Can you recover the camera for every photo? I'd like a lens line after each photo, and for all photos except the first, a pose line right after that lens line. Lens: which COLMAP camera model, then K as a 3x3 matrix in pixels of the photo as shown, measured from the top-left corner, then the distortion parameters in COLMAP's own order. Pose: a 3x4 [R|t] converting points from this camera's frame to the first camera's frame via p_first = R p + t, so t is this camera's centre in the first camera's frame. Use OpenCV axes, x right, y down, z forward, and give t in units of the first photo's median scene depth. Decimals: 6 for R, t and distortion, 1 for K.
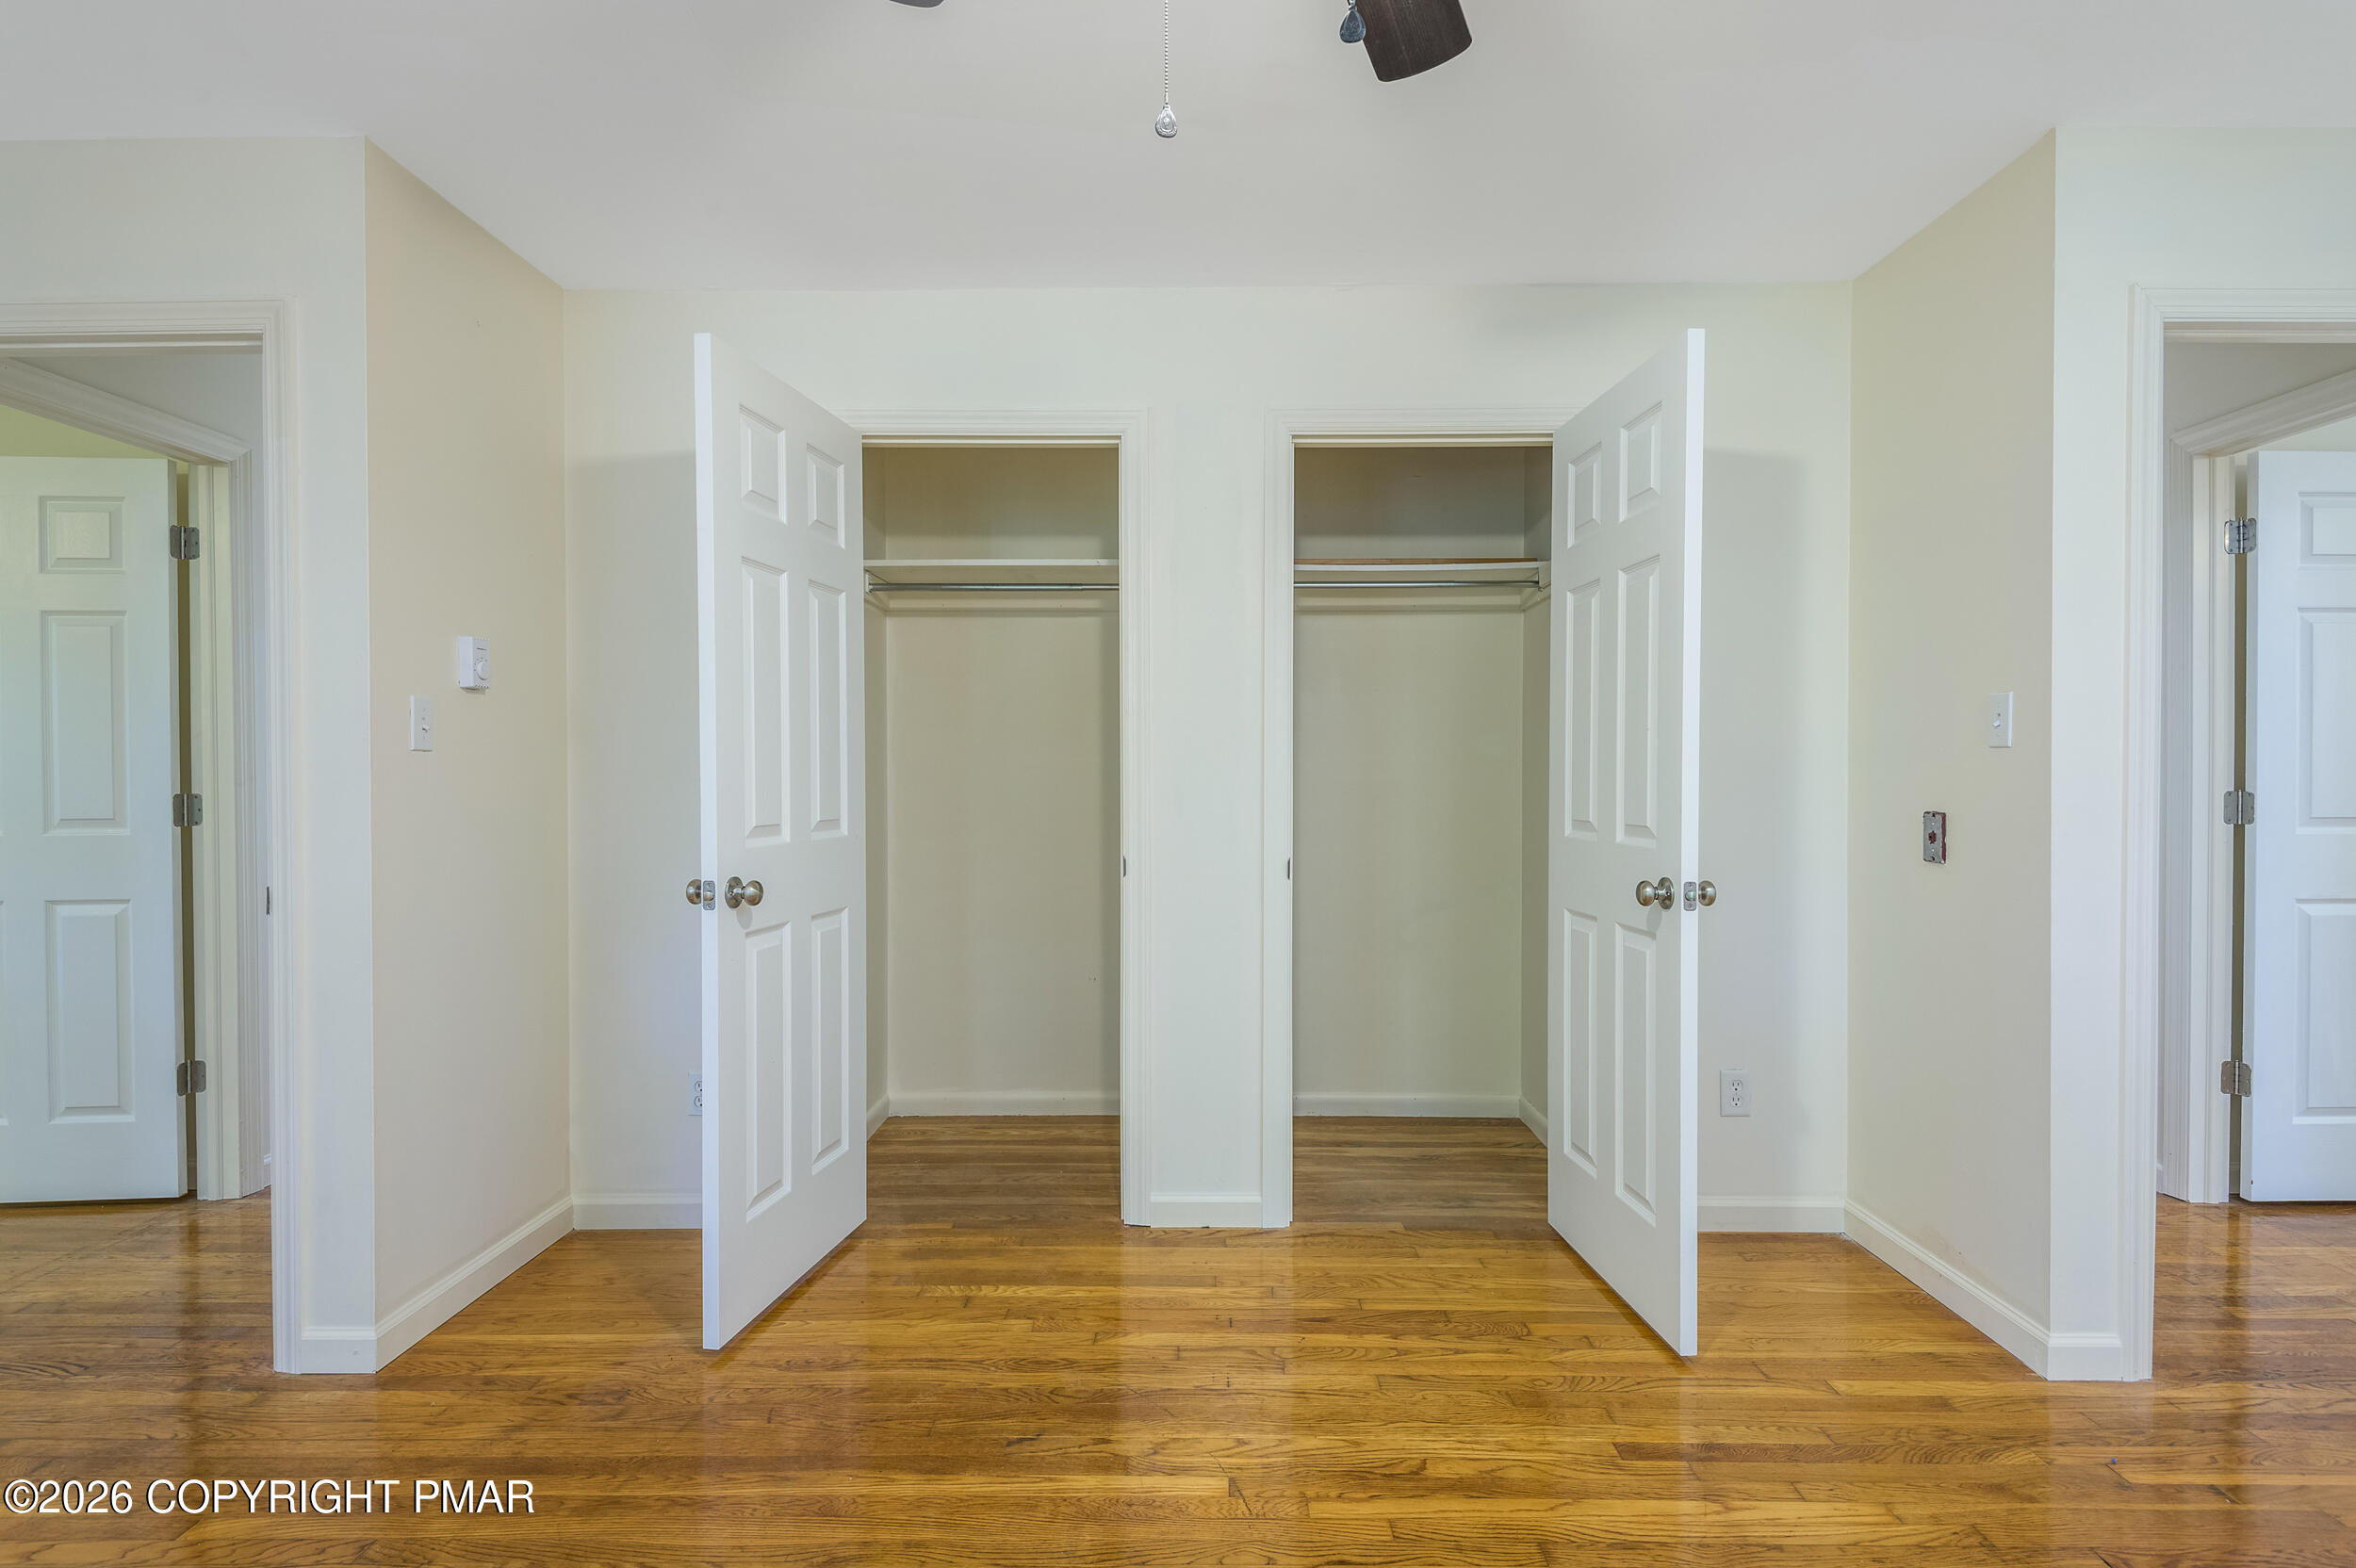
lens RADIAL K [[1240.7, 0, 1178.0], [0, 1240.7, 784.0], [0, 0, 1]] dist [0.025524, 0.000178]
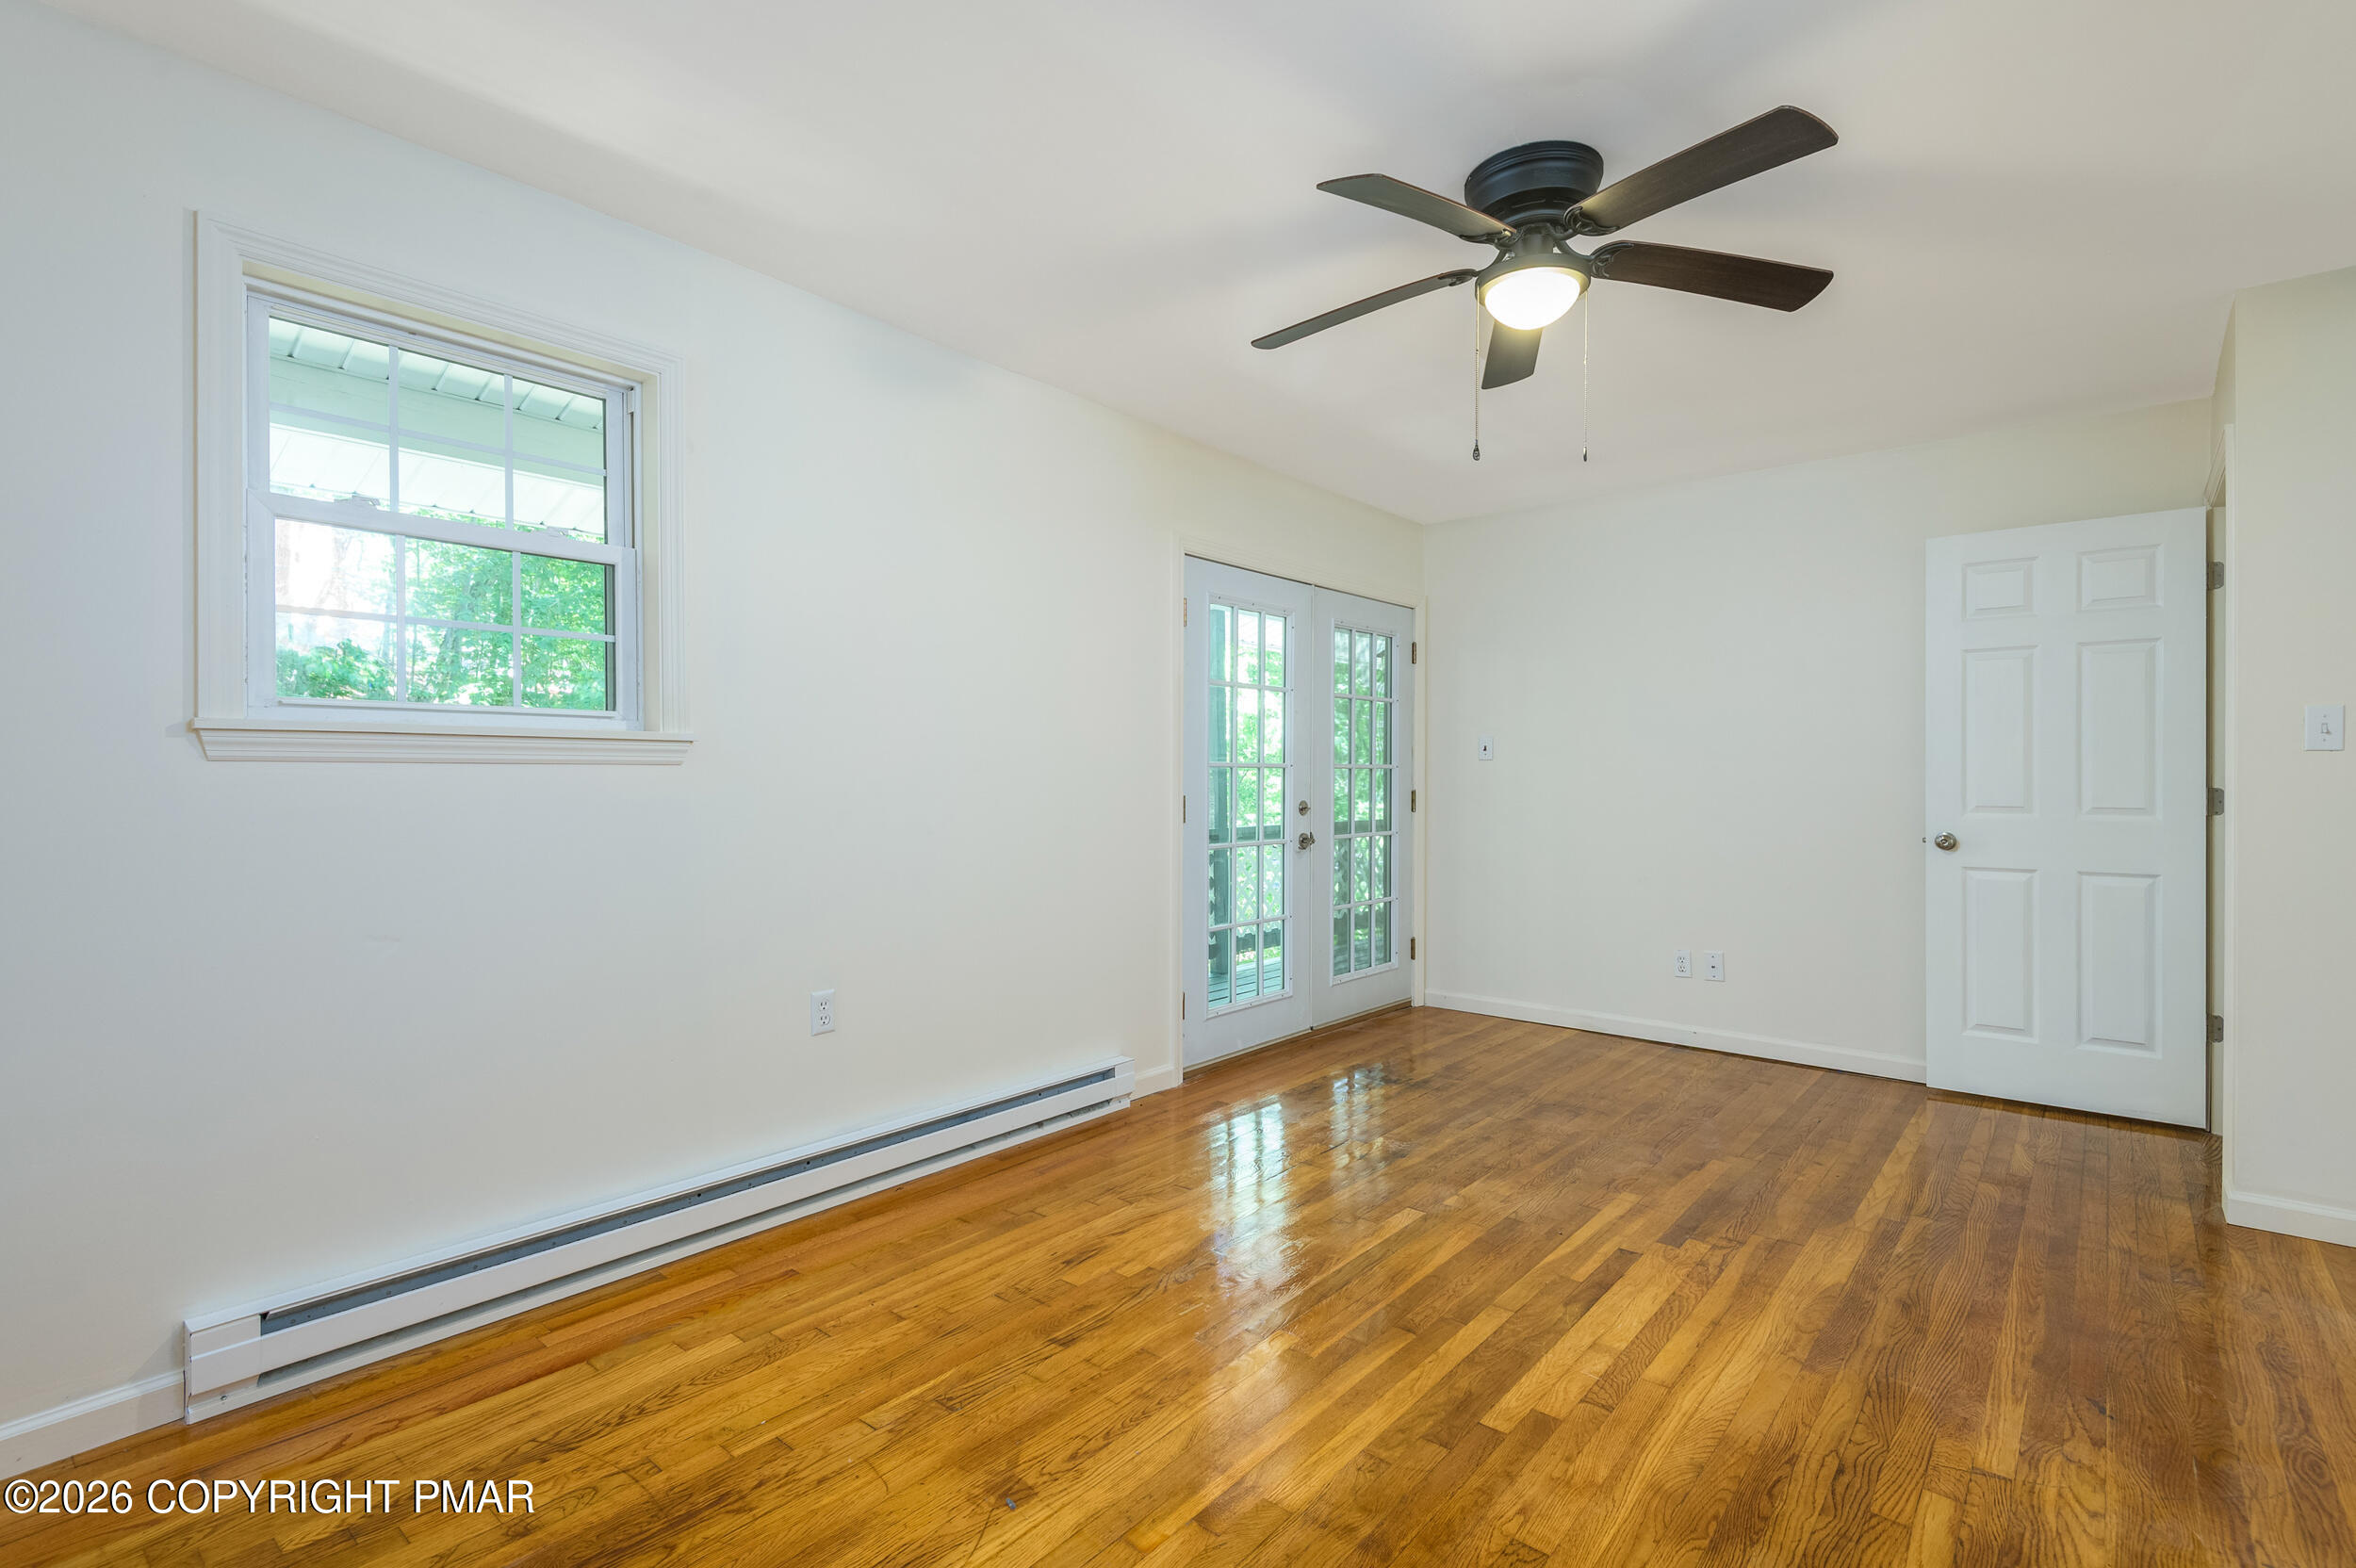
lens RADIAL K [[1102.4, 0, 1189.1], [0, 1102.4, 769.3], [0, 0, 1]] dist [0.011233, -0.000051]
pose [[-0.632985, 0.000925, -0.774163, 1.122564], [0.004981, 0.999983, -0.002877, -0.022269], [0.774148, -0.005677, -0.632979, 1.022117]]
